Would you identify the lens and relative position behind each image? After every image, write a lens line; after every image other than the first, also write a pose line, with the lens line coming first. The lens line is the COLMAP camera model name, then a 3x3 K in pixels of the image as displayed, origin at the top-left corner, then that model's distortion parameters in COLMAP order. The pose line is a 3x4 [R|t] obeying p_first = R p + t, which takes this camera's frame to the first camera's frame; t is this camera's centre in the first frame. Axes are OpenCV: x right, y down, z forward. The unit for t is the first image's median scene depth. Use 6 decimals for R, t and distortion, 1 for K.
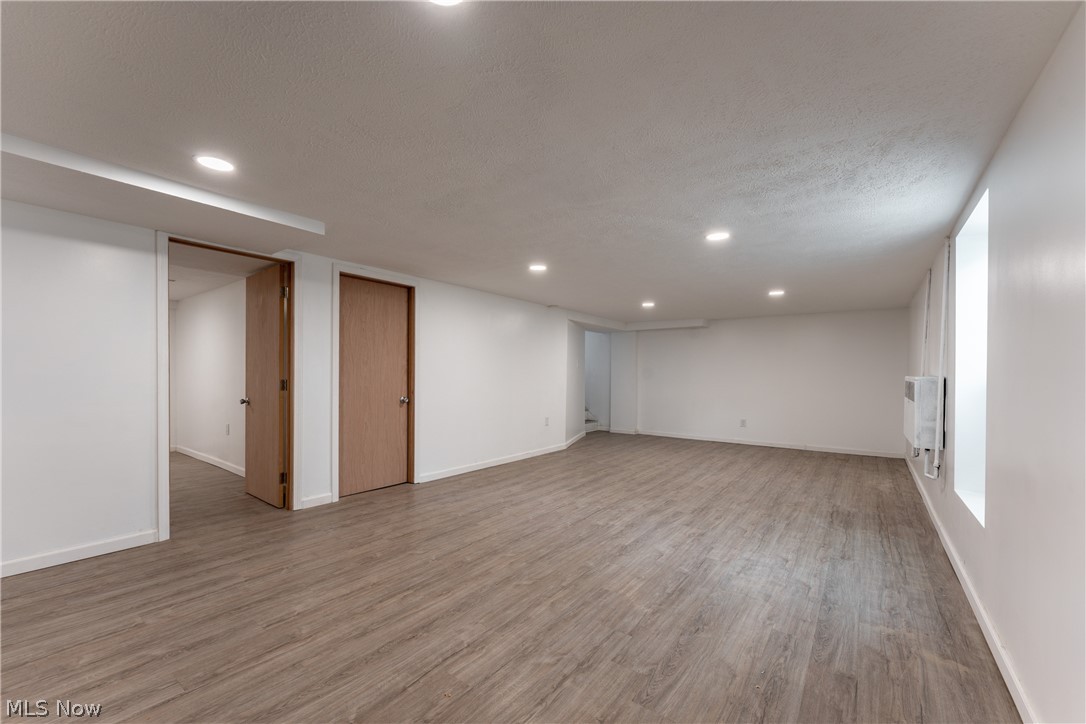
lens RADIAL K [[441.1, 0, 540.5], [0, 441.1, 379.0], [0, 0, 1]] dist [-0.003251, -0.000166]
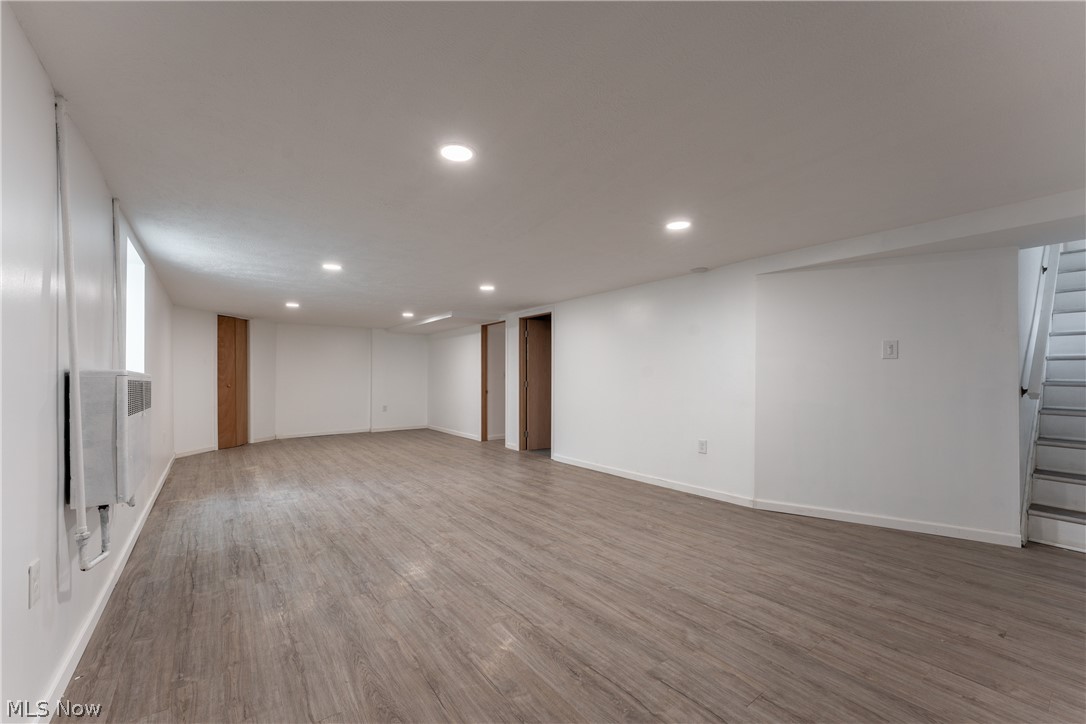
lens RADIAL K [[441.1, 0, 540.5], [0, 441.1, 379.0], [0, 0, 1]] dist [-0.003251, -0.000166]
pose [[-0.289486, -0.007089, -0.957156, 1.392797], [-0.009559, 0.999944, -0.004515, 0.001532], [0.957134, 0.007842, -0.289538, 1.876922]]
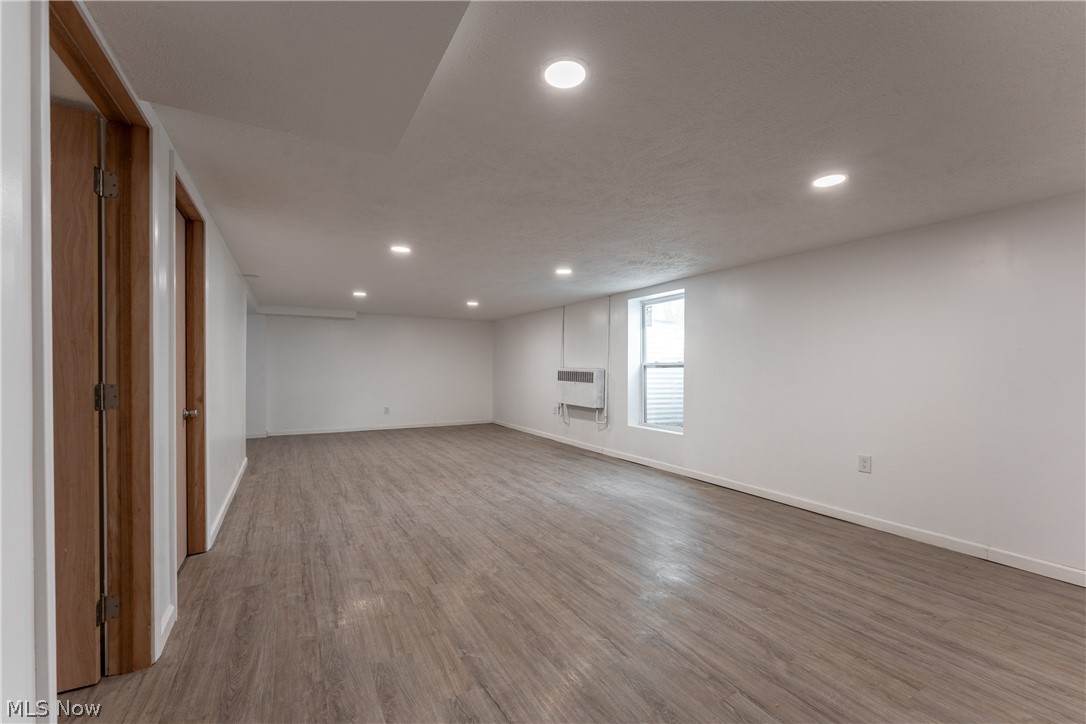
lens RADIAL K [[438.4, 0, 543.0], [0, 438.4, 362.0], [0, 0, 1]] dist [-0.002634, -0.000295]
pose [[0.397775, 0.007561, 0.917452, -0.901884], [0.004896, 0.999934, -0.010364, -0.016518], [-0.917470, 0.008614, 0.397712, 0.474024]]
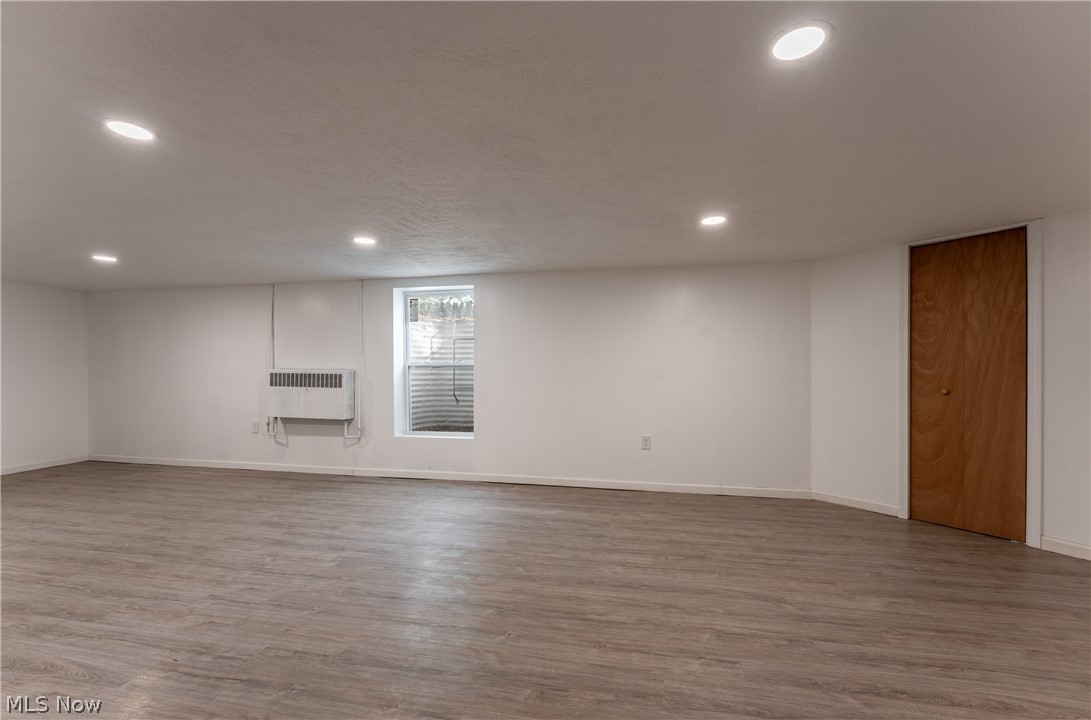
lens RADIAL K [[447.4, 0, 546.3], [0, 447.4, 369.0], [0, 0, 1]] dist [-0.003142, -0.000063]
pose [[-0.422925, -0.007556, 0.906133, -0.755208], [0.003105, 0.999947, 0.009788, -0.020987], [-0.906159, 0.006953, -0.422879, 1.023875]]
